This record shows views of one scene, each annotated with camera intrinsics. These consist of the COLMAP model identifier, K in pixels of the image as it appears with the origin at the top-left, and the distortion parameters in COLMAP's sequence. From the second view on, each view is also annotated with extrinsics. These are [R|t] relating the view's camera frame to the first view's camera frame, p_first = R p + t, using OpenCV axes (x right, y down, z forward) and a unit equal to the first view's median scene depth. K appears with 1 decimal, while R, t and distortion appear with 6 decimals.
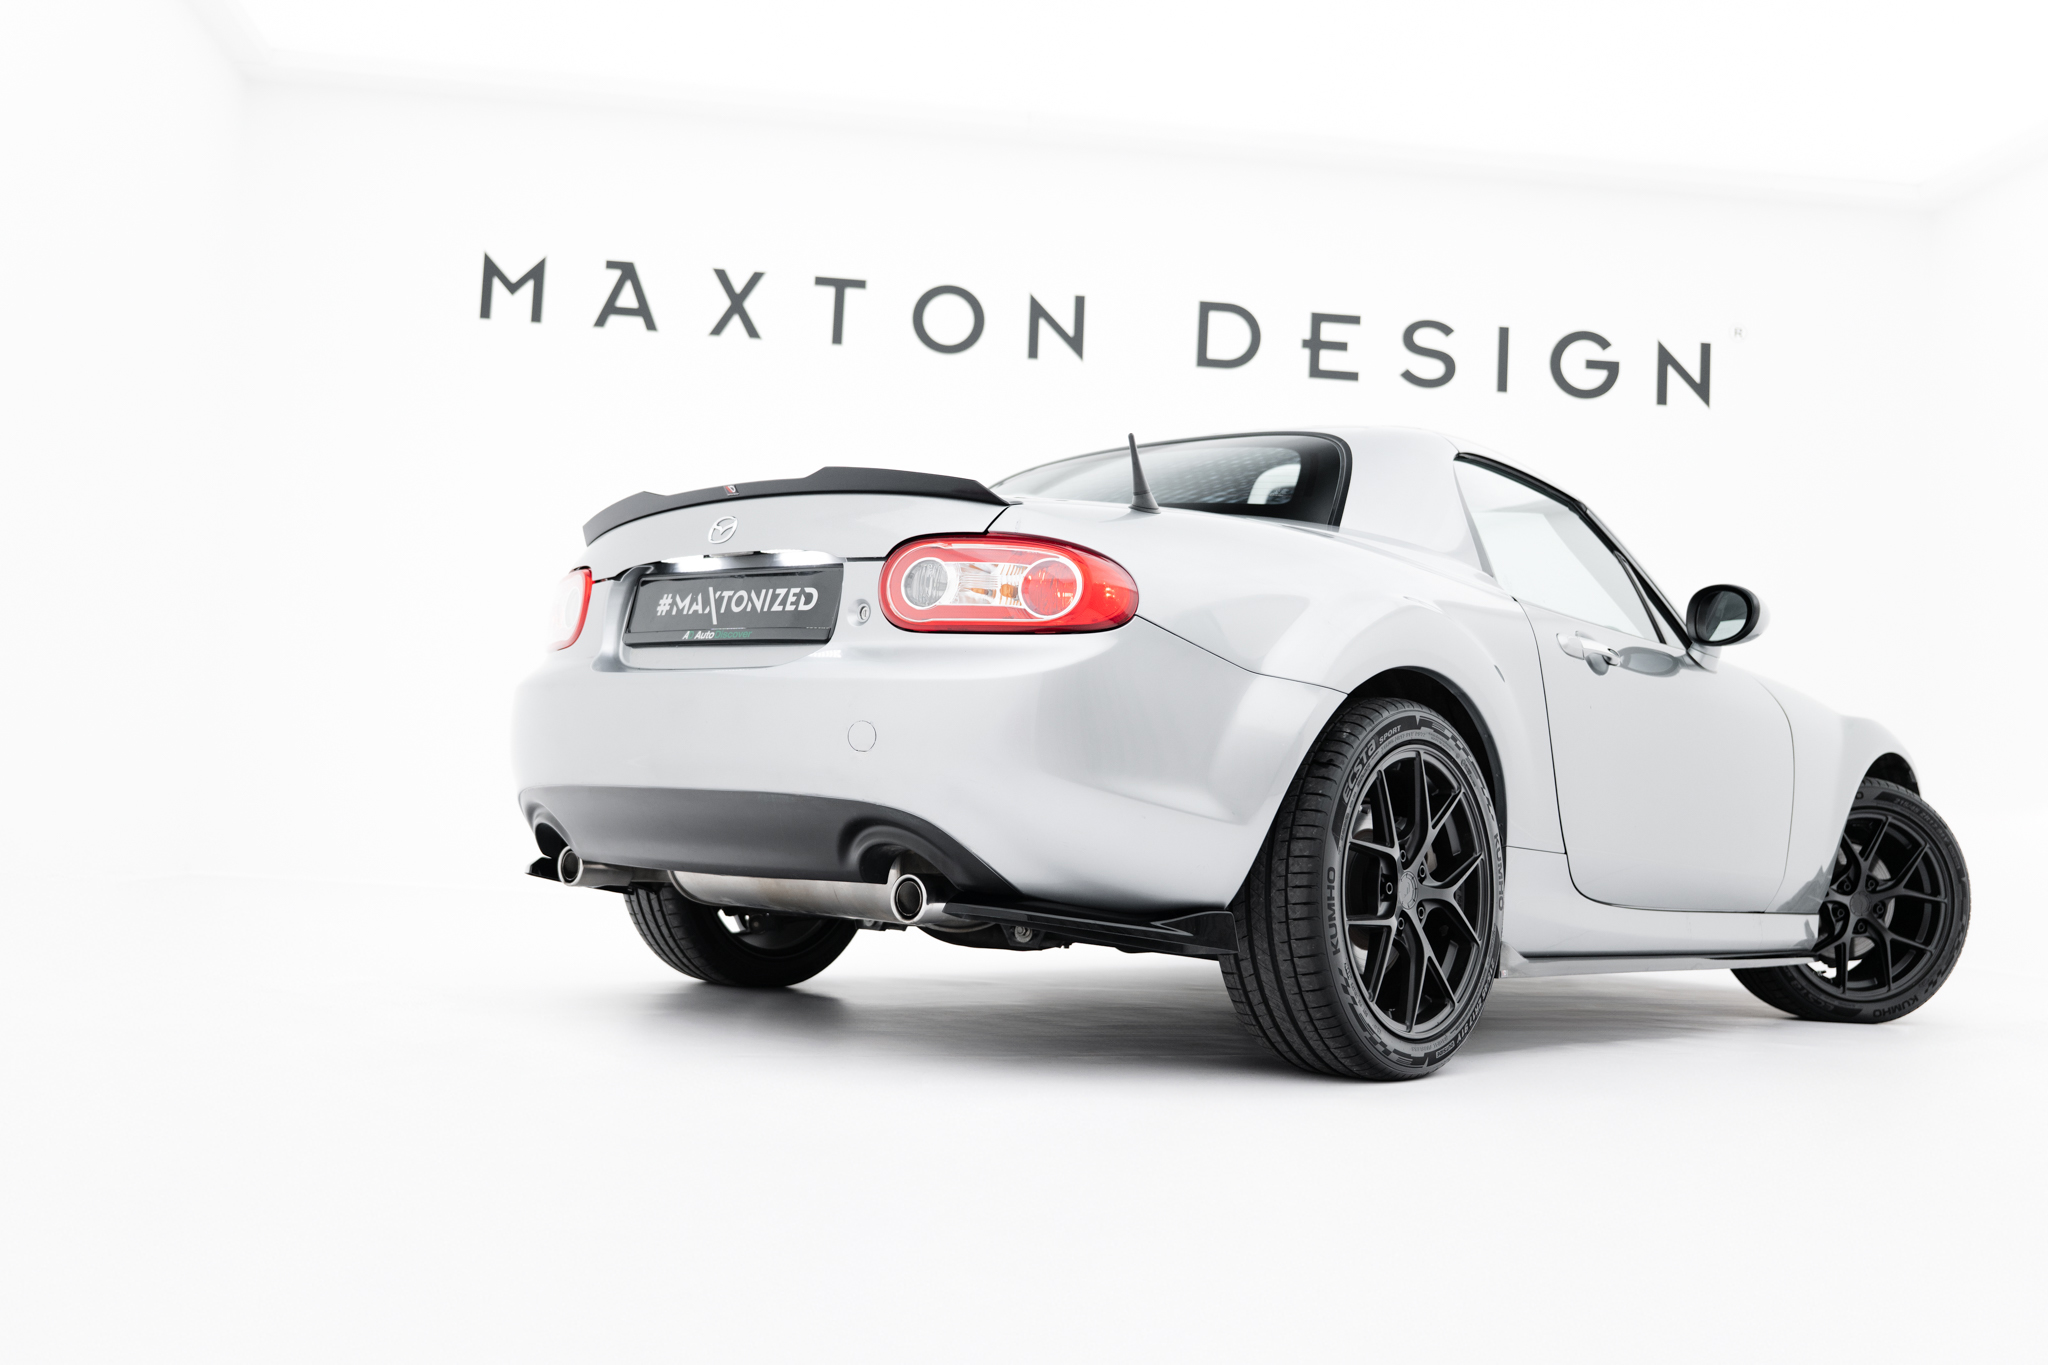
lens RADIAL K [[1731.1, 0, 1024.0], [0, 1731.1, 682.5], [0, 0, 1]] dist [0.001180, 0.005149]
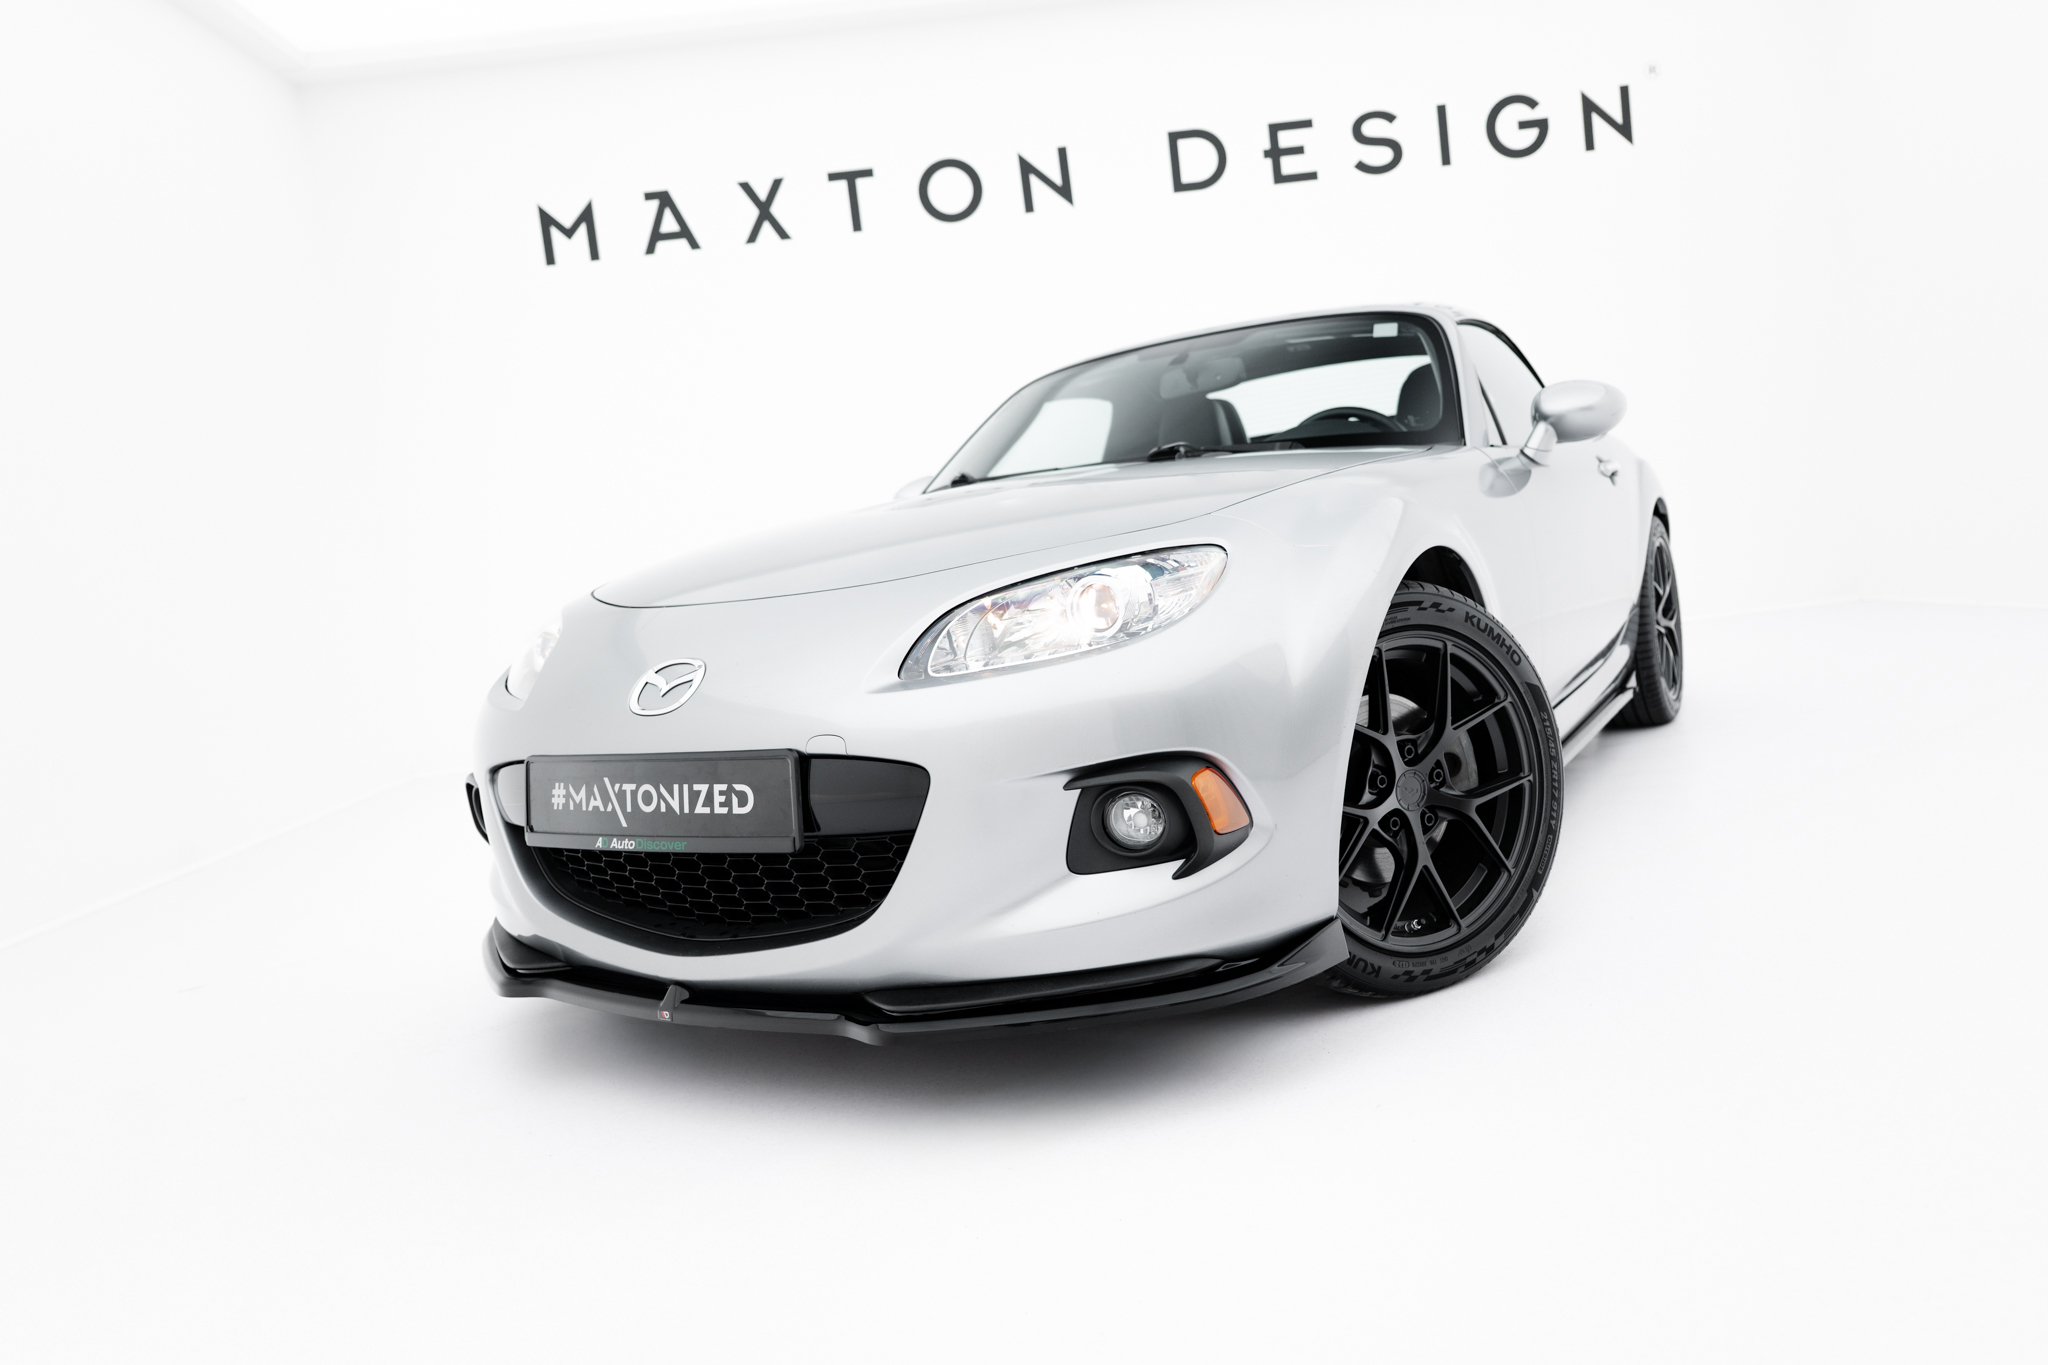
lens RADIAL K [[1386.2, 0, 1024.0], [0, 1386.2, 682.5], [0, 0, 1]] dist [0.003701, 0.002476]
pose [[0.984916, -0.163963, -0.055284, 0.004810], [0.170279, 0.975213, 0.141295, -0.070678], [0.030747, -0.148578, 0.988423, 0.255689]]
